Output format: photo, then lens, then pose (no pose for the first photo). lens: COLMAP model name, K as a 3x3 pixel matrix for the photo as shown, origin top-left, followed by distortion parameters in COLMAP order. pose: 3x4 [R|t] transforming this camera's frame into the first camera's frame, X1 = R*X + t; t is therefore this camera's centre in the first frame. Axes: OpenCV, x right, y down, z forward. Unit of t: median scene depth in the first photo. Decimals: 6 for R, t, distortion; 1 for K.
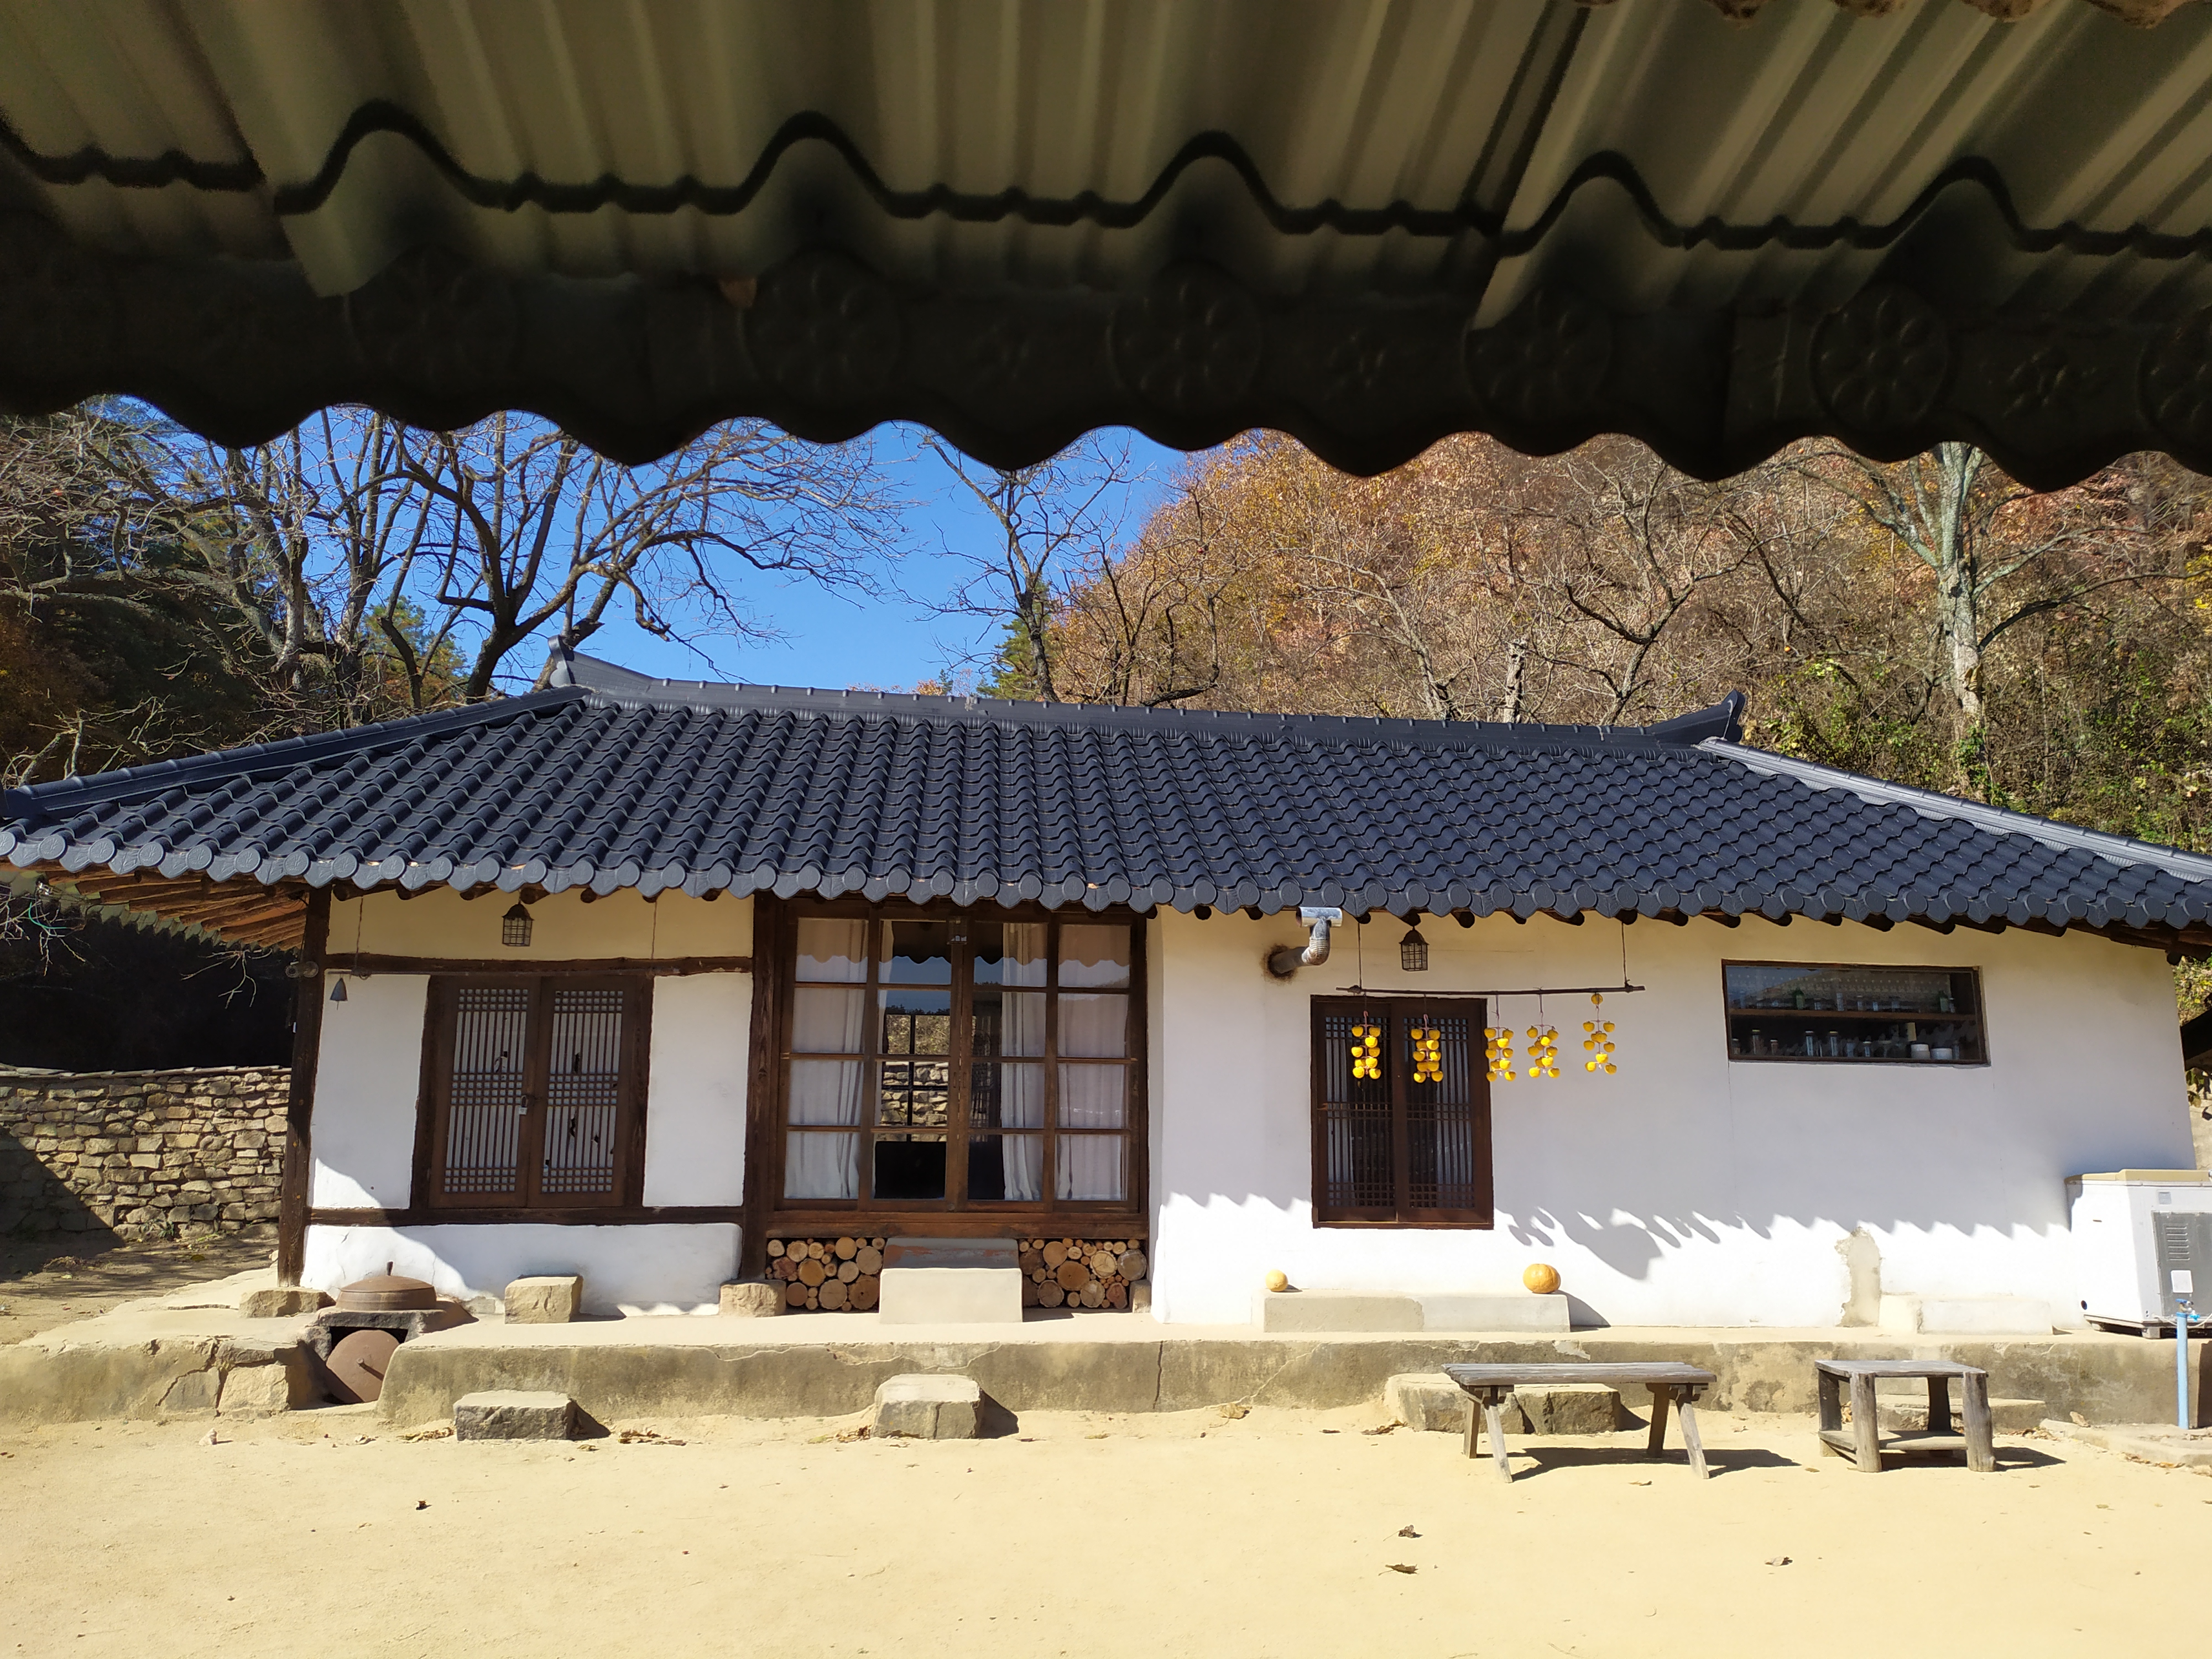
lens RADIAL K [[1636.3, 0, 1132.8], [0, 1636.3, 821.6], [0, 0, 1]] dist [0.079476, -0.082508]
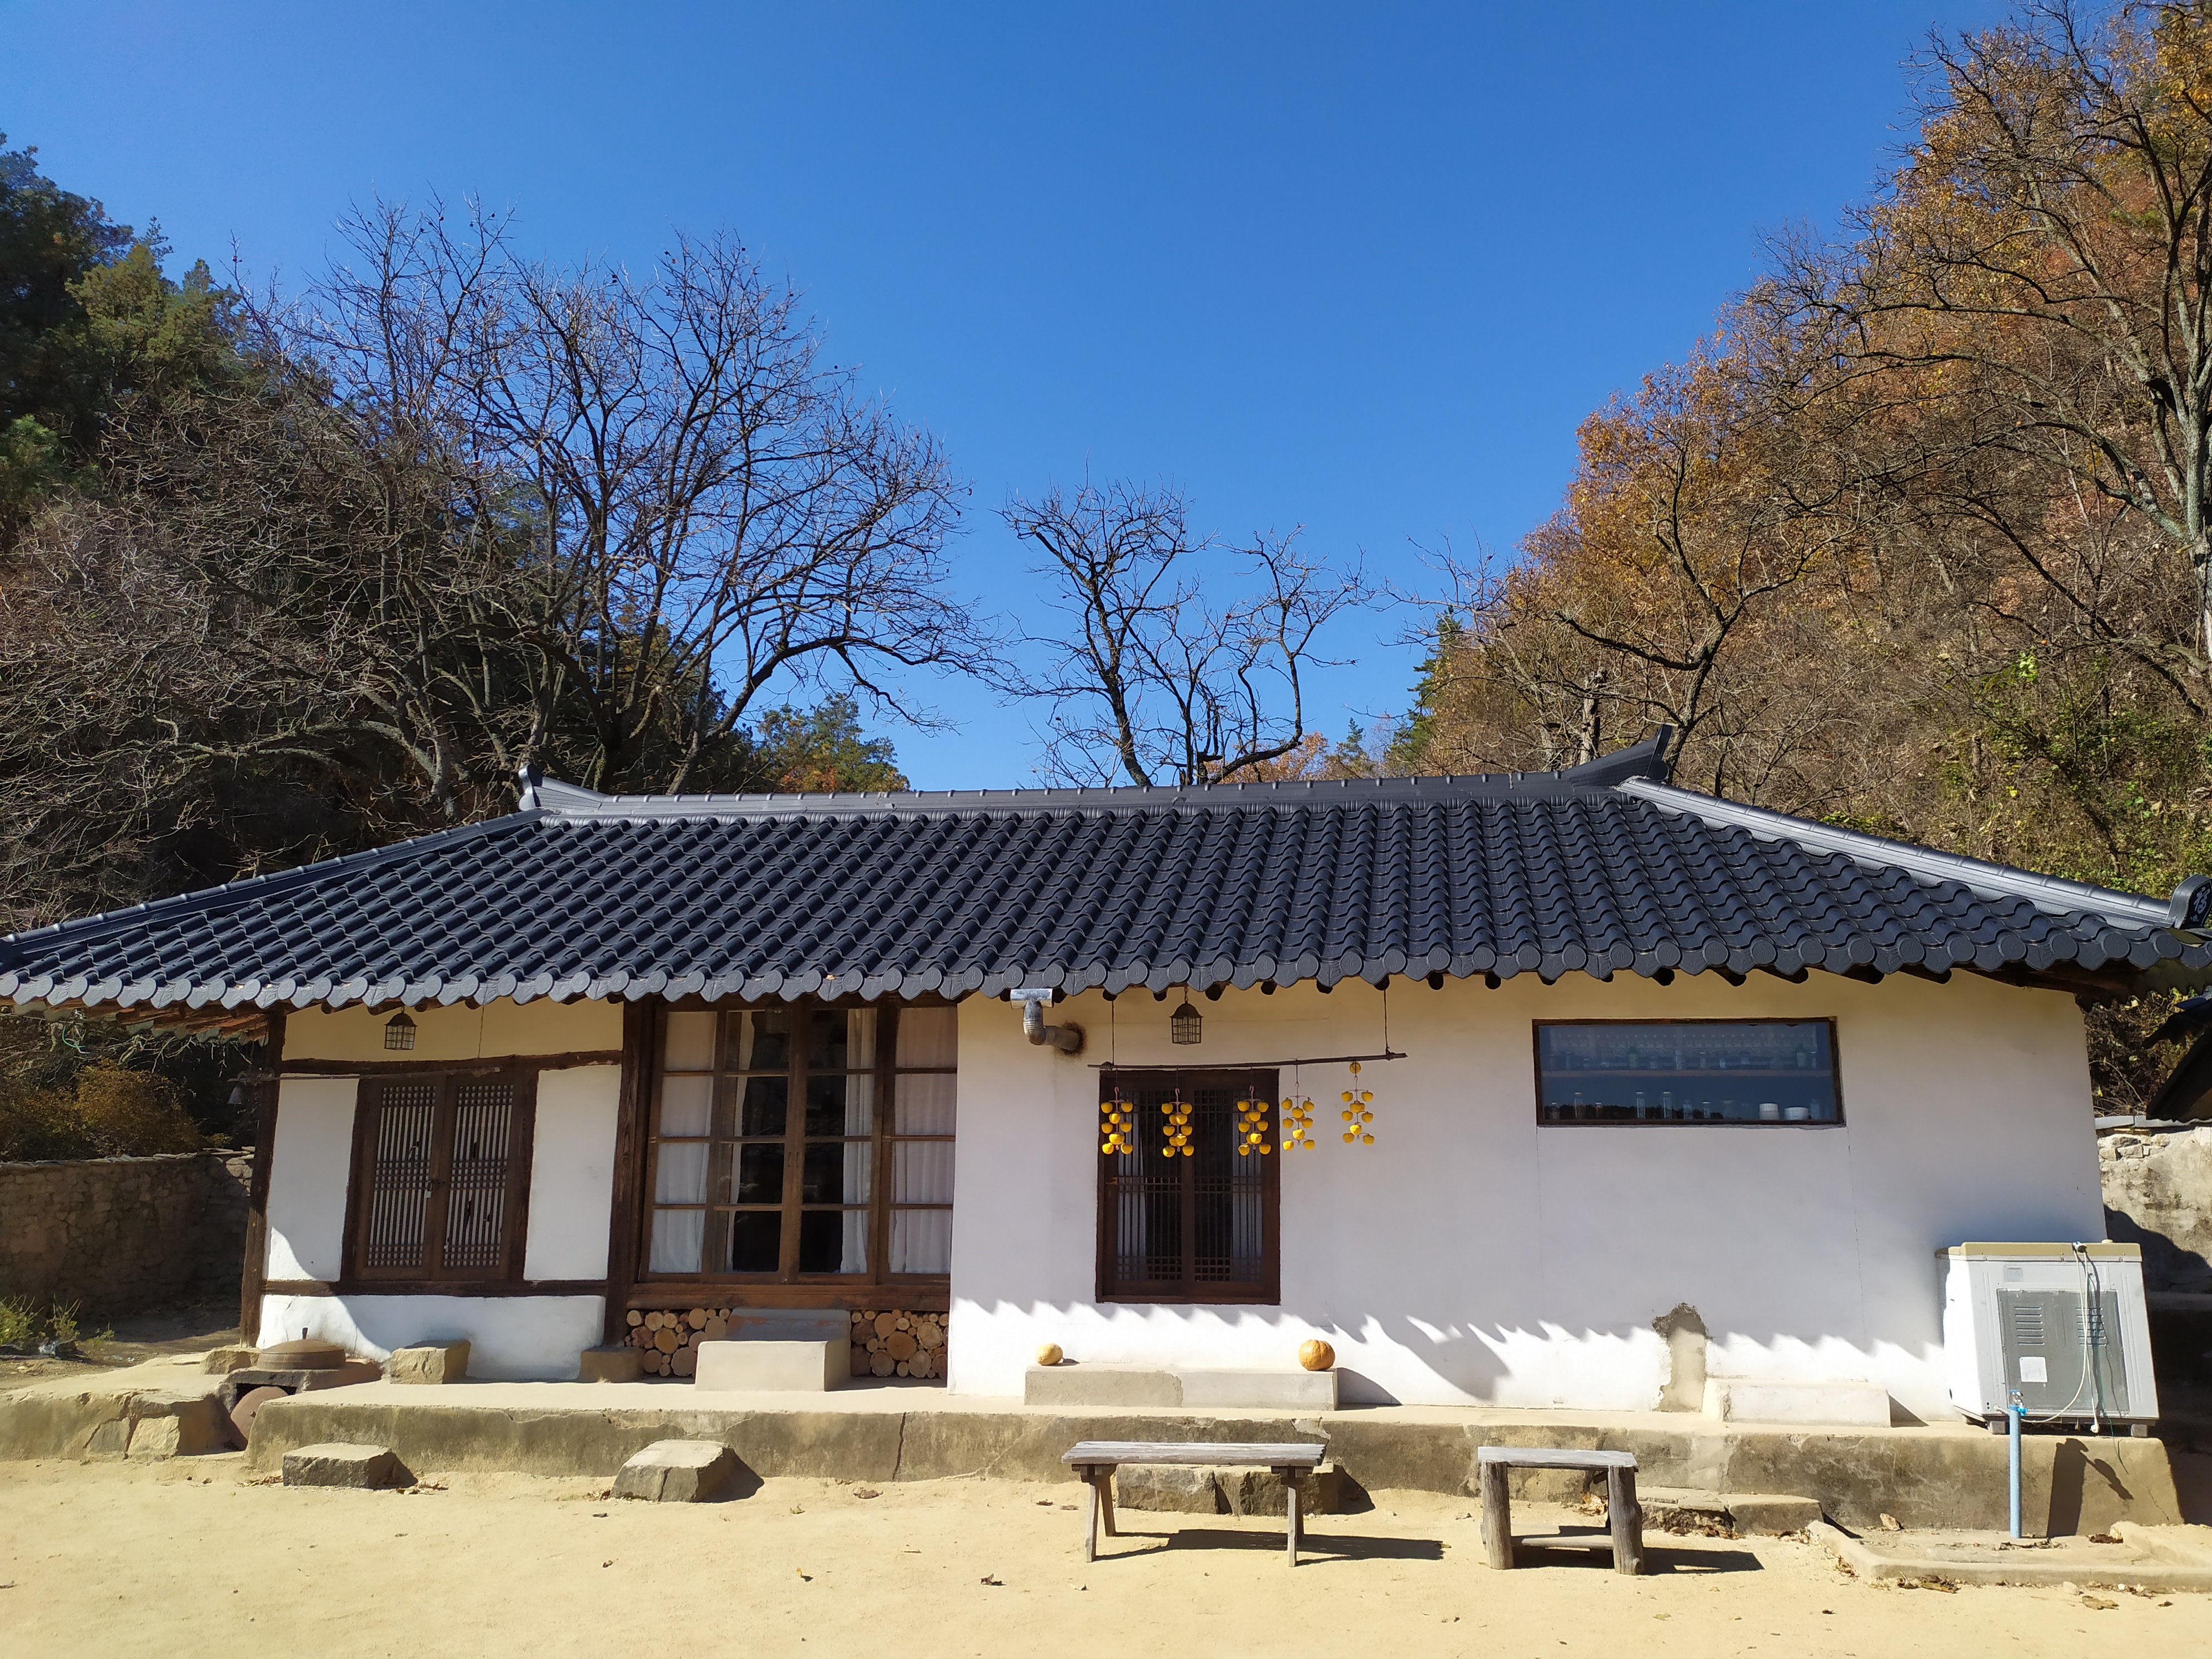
lens RADIAL K [[1648.7, 0, 1169.4], [0, 1648.7, 833.0], [0, 0, 1]] dist [0.075086, -0.068844]
pose [[0.965006, -0.063713, -0.254370, 0.427542], [0.058713, 0.997904, -0.027207, -0.011173], [0.255570, 0.011320, 0.966724, 0.018241]]
